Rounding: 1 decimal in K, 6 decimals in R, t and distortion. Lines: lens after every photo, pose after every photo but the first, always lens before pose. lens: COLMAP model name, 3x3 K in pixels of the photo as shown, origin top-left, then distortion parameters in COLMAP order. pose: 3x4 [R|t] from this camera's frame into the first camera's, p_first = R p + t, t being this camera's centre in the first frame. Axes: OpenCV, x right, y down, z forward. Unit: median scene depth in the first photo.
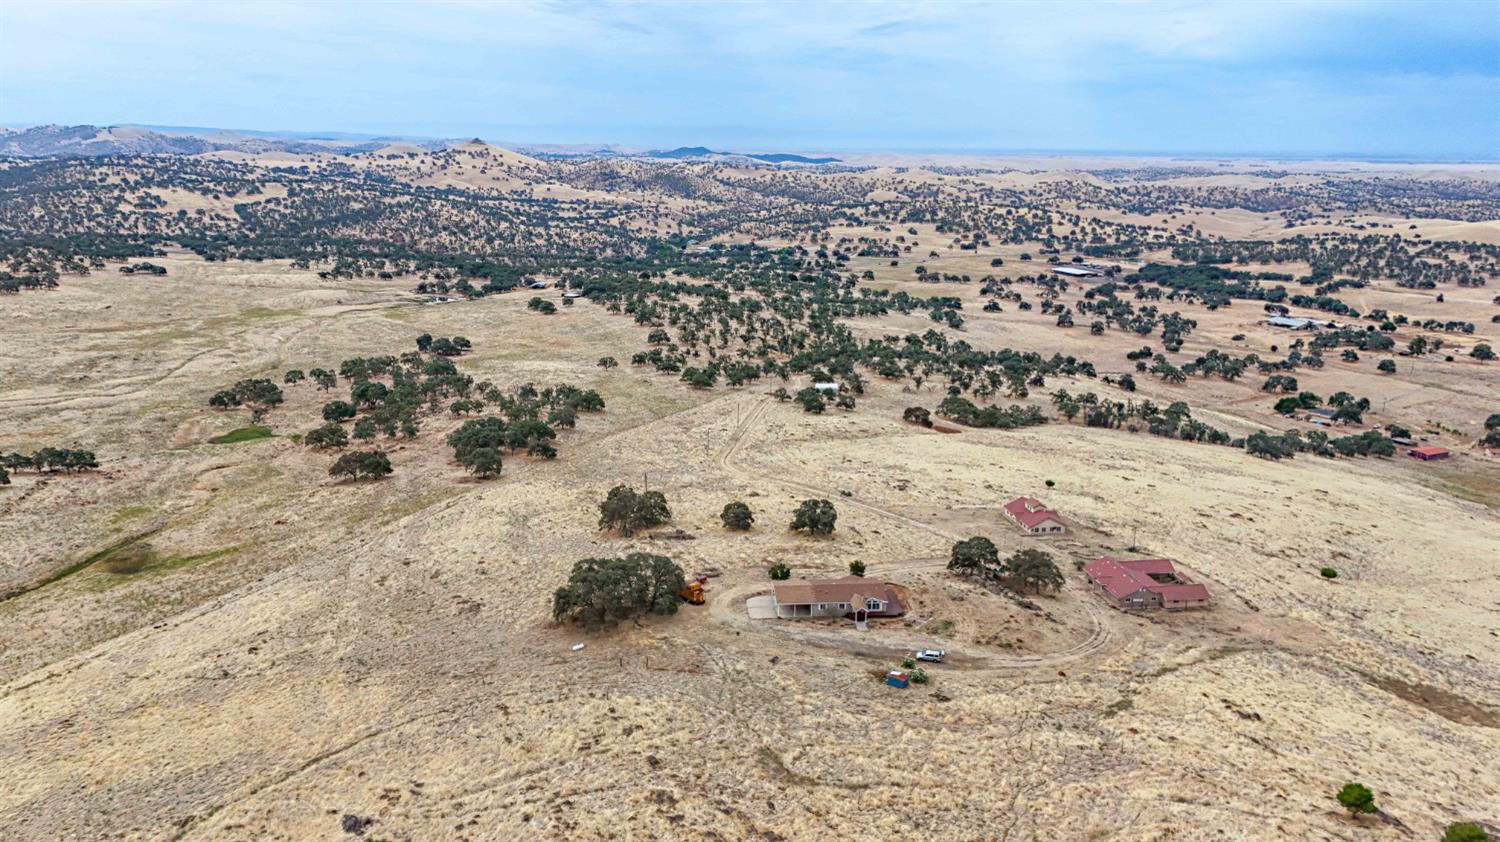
lens RADIAL K [[1096.7, 0, 756.6], [0, 1096.7, 415.9], [0, 0, 1]] dist [0.101605, -0.121400]
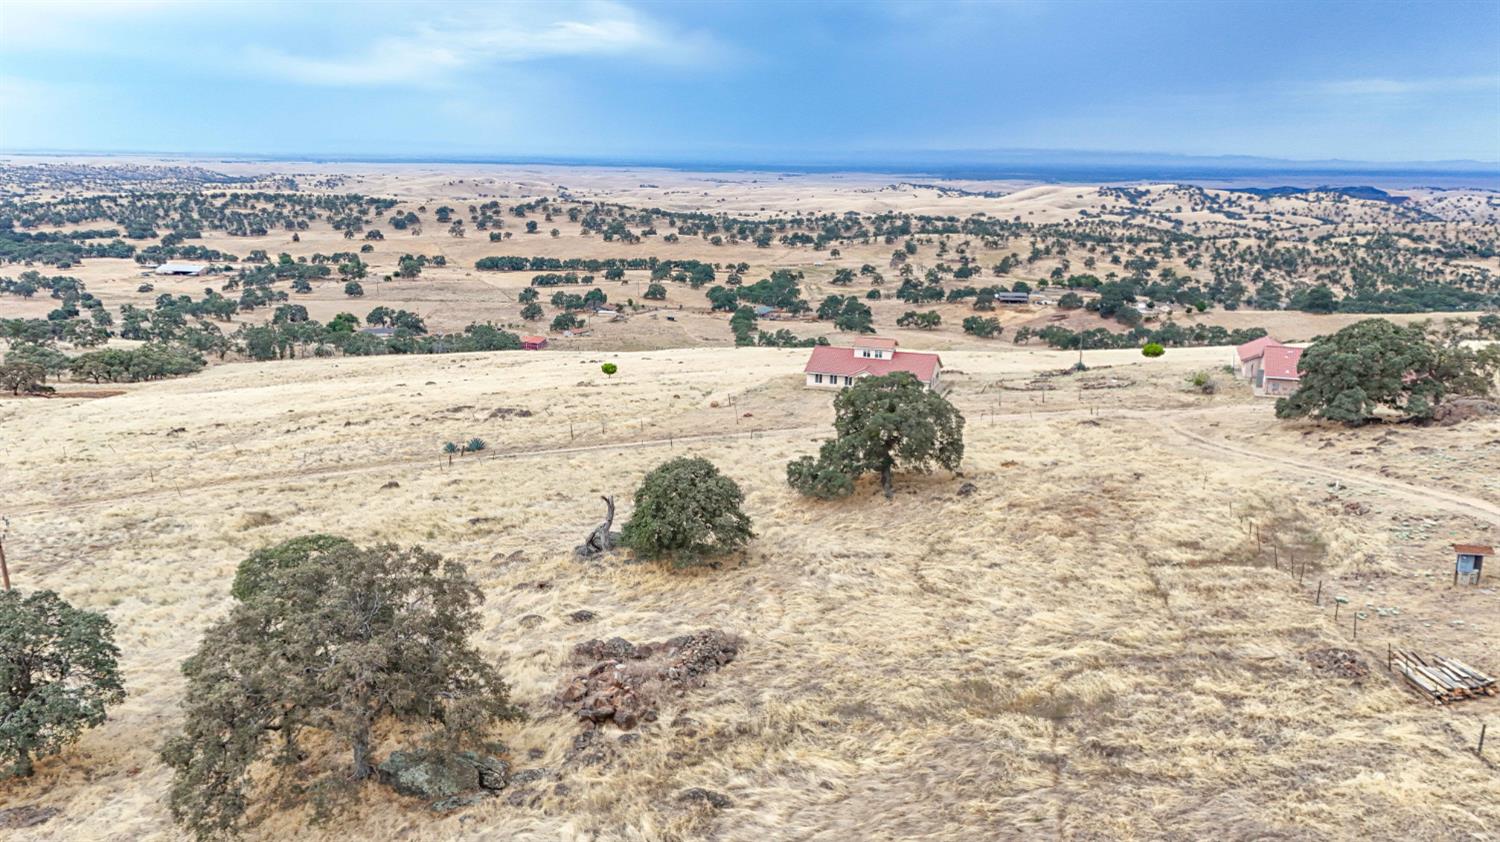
lens RADIAL K [[1099.0, 0, 747.1], [0, 1099.0, 406.8], [0, 0, 1]] dist [0.063082, -0.049434]
pose [[0.481560, -0.200969, 0.853060, -0.036646], [0.205288, 0.972140, 0.113136, 0.006354], [-0.852031, 0.120641, 0.509400, 0.135068]]
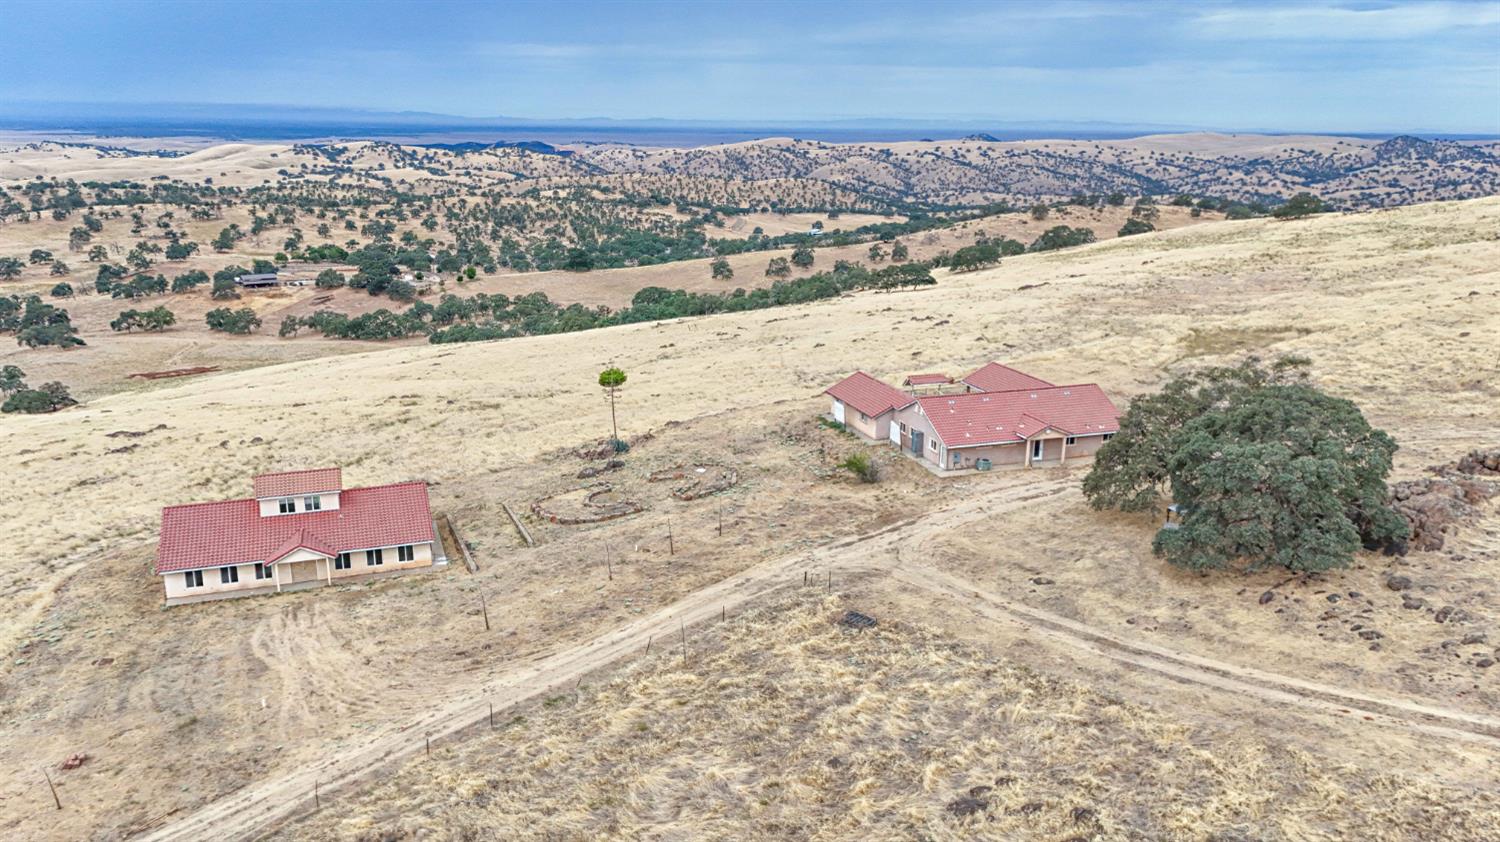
lens RADIAL K [[1106.1, 0, 751.9], [0, 1106.1, 413.0], [0, 0, 1]] dist [0.048650, -0.040135]
pose [[-0.186317, -0.264224, 0.946294, -0.003992], [0.225322, 0.925996, 0.302920, 0.001109], [-0.956303, 0.269660, -0.112994, 0.156725]]
